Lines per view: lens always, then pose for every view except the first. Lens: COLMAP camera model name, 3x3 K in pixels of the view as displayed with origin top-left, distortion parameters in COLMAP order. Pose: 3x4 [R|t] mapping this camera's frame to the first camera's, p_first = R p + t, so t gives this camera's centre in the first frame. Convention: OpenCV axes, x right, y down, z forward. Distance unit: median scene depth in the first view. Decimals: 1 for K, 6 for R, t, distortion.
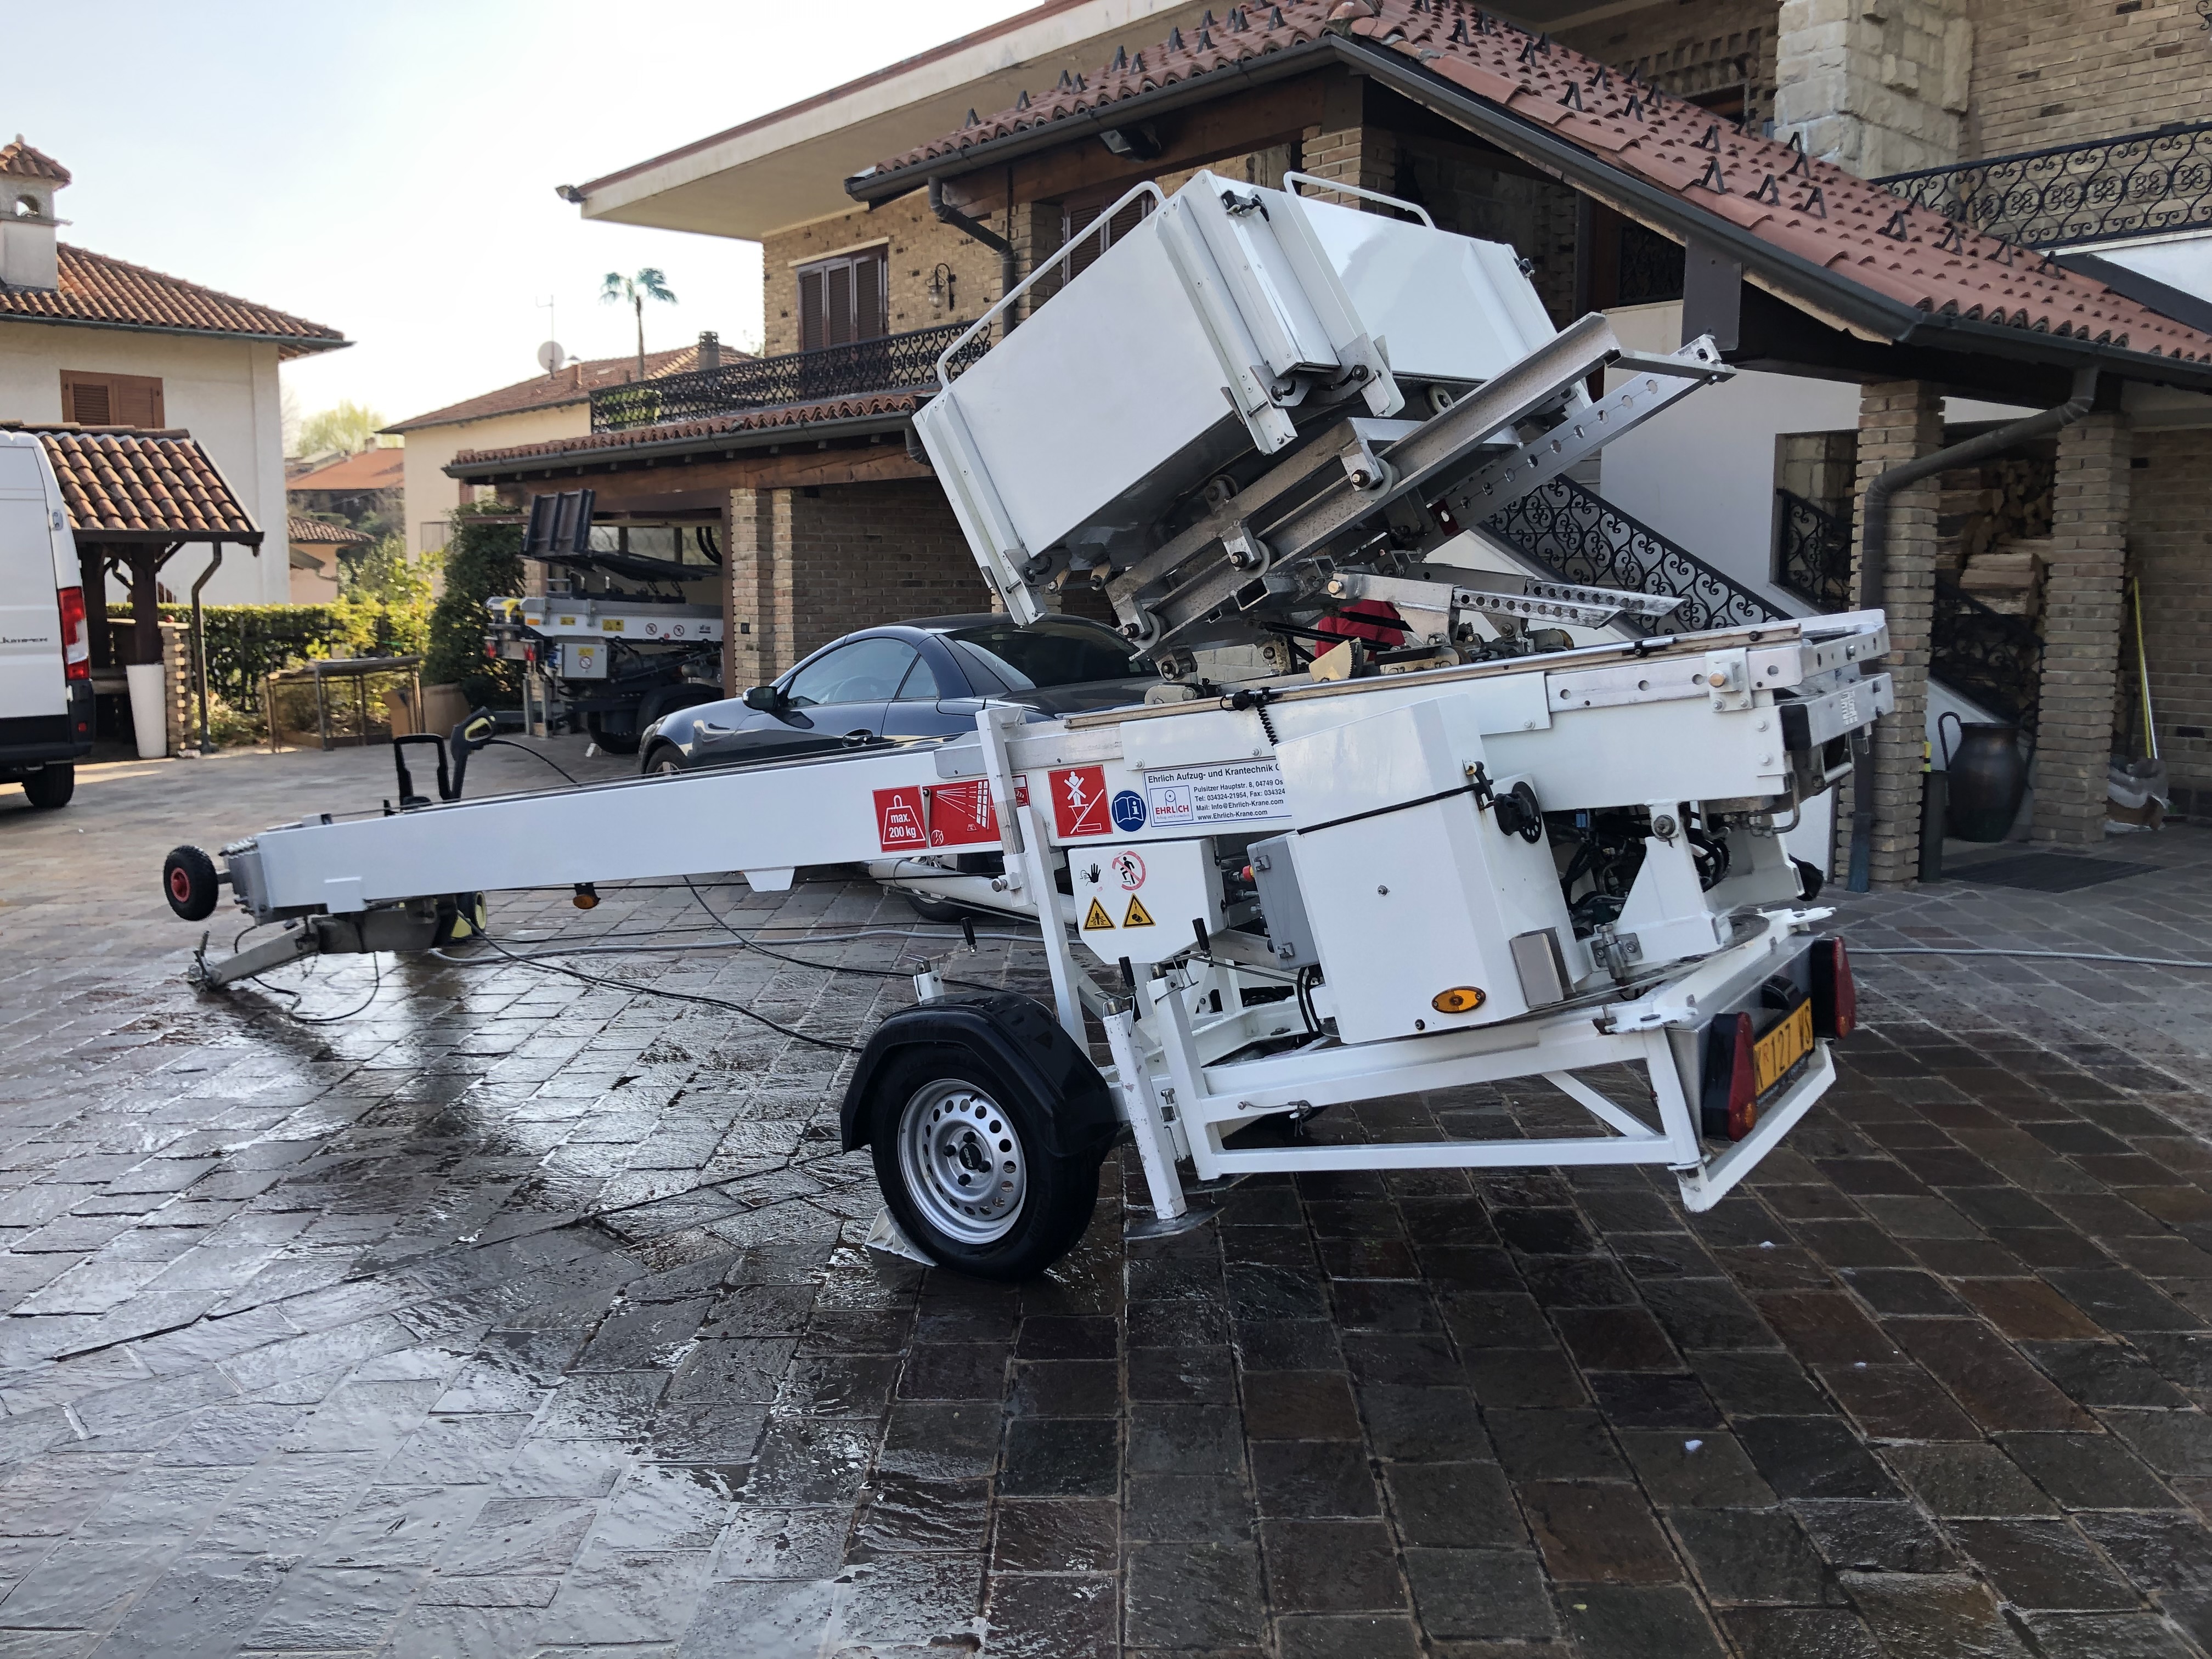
lens RADIAL K [[1808.5, 0, 1068.4], [0, 1808.5, 791.6], [0, 0, 1]] dist [0.034005, -0.033624]
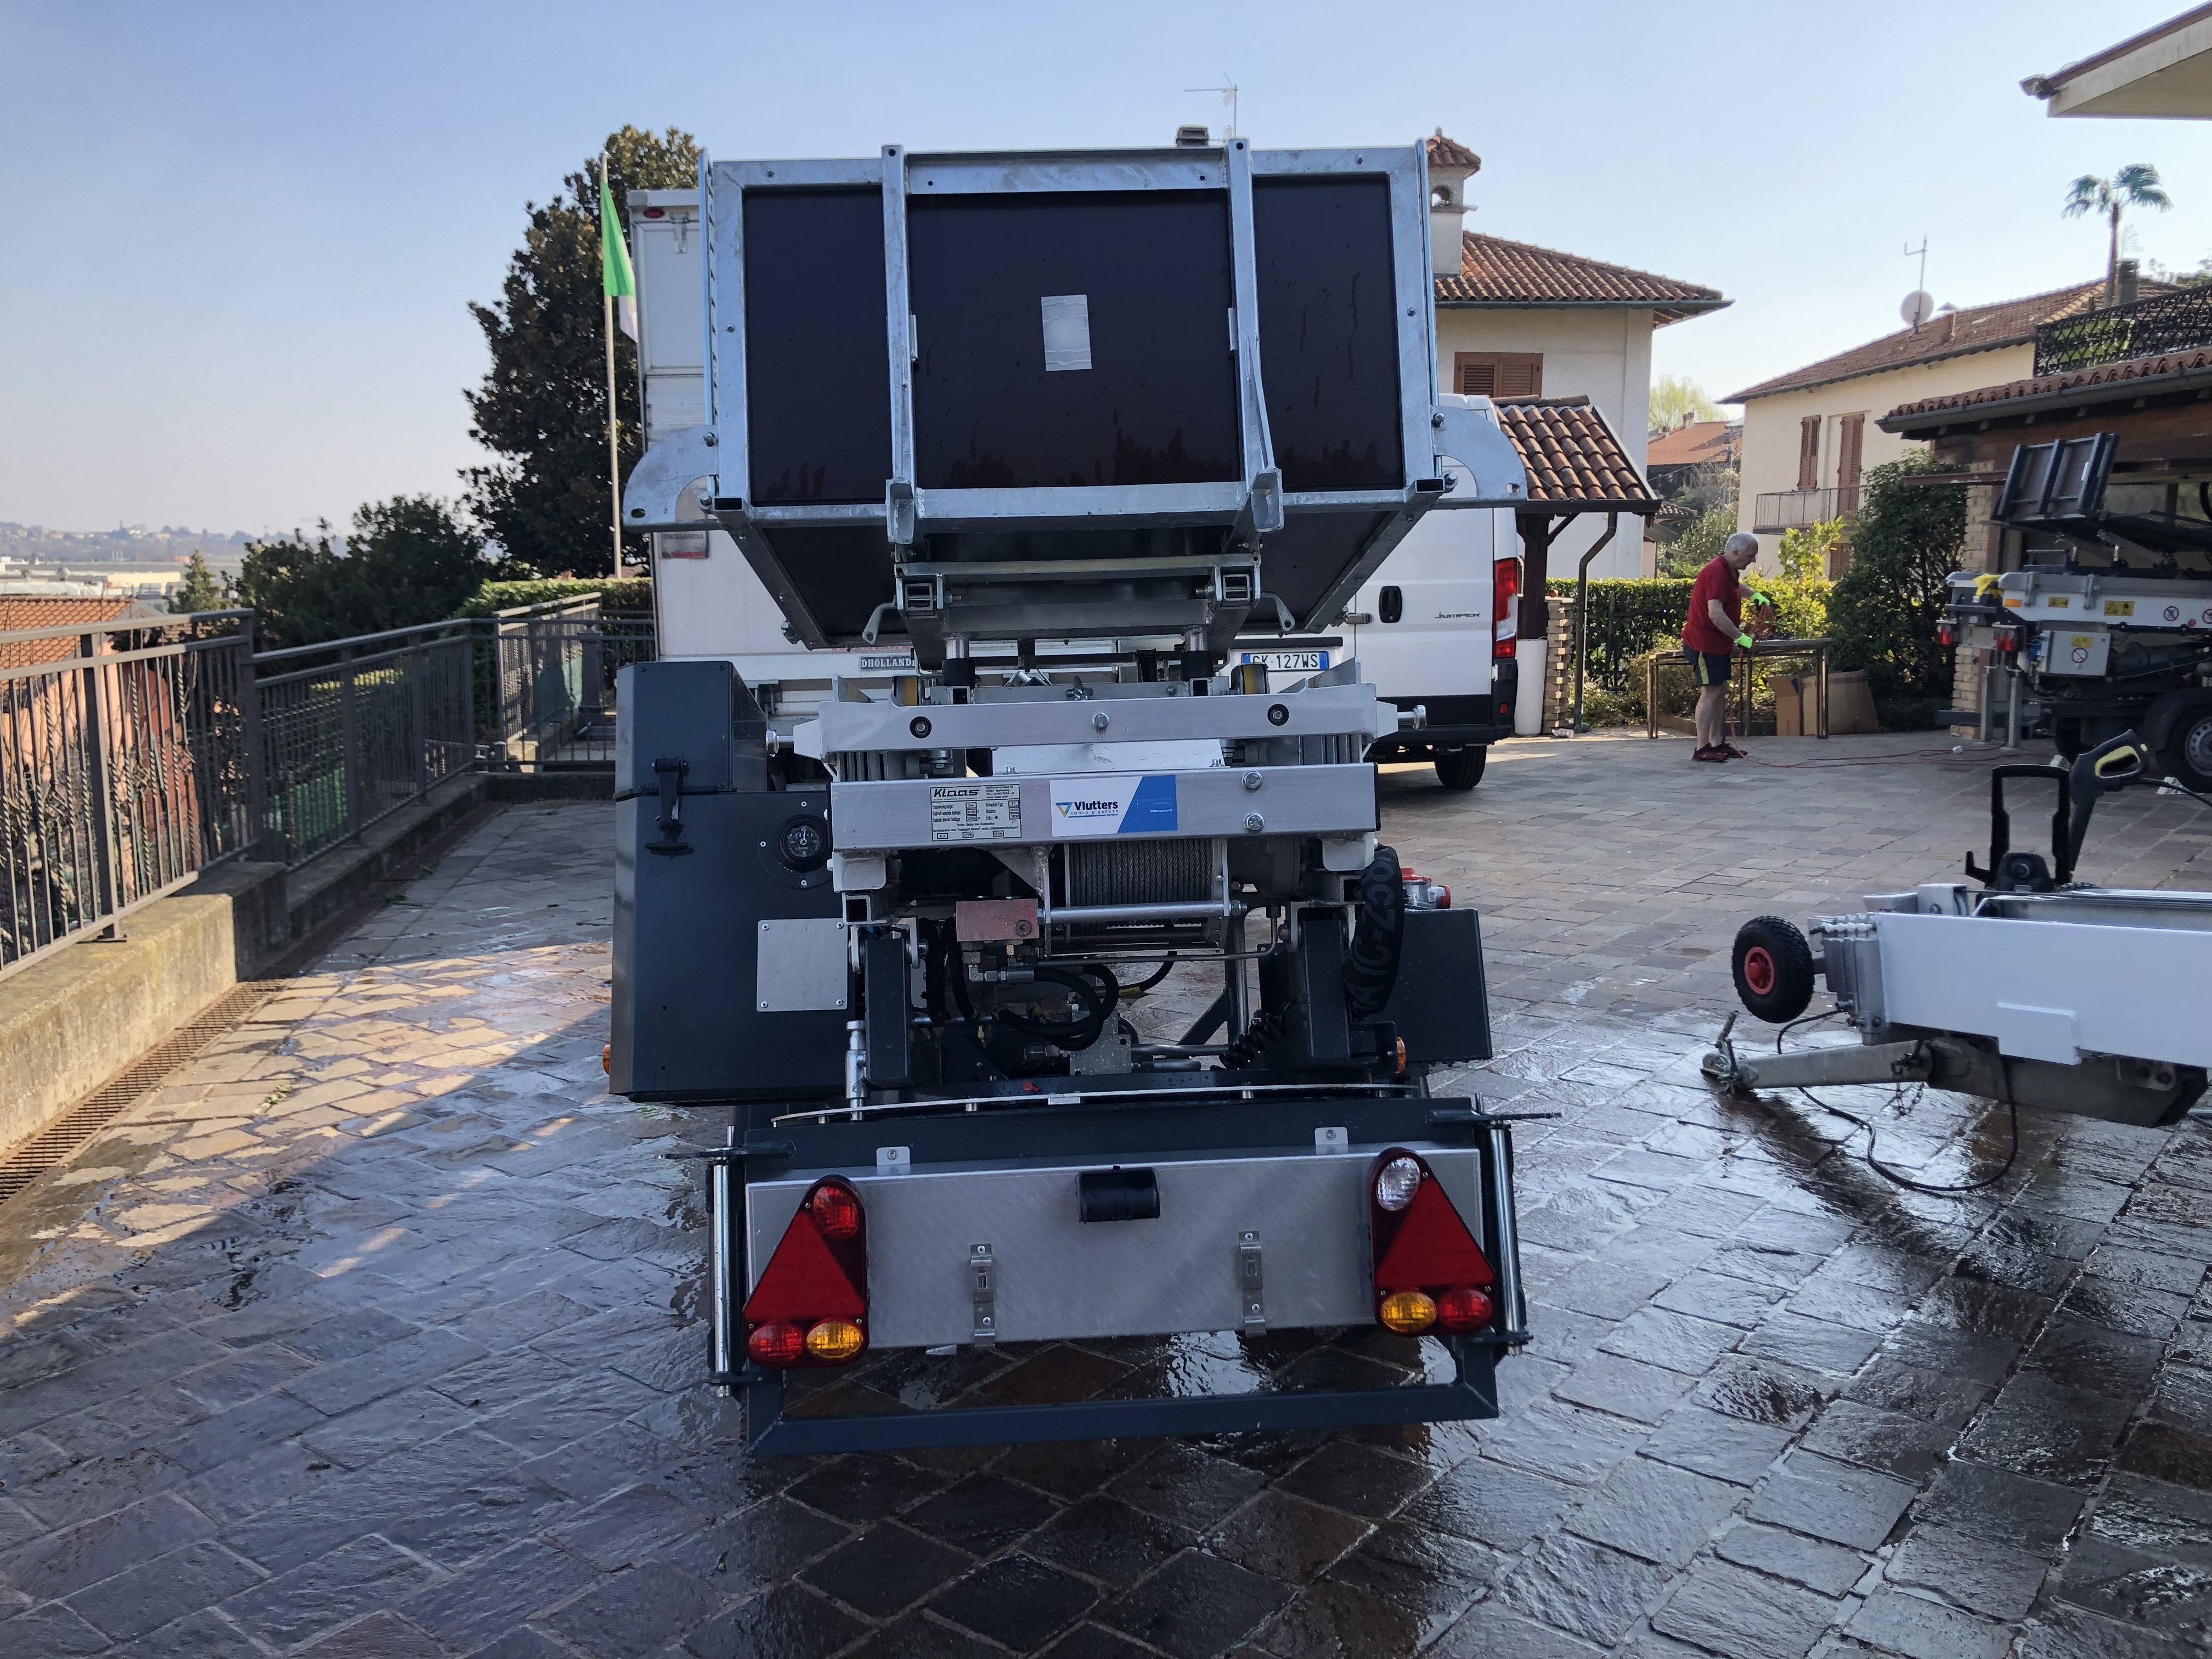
lens RADIAL K [[1808.5, 0, 1101.3], [0, 1808.5, 824.2], [0, 0, 1]] dist [0.034005, -0.033624]
pose [[0.785569, 0.093533, -0.611664, -0.107888], [-0.074454, 0.995616, 0.056623, -0.011359], [0.614278, 0.001059, 0.789089, 0.115444]]
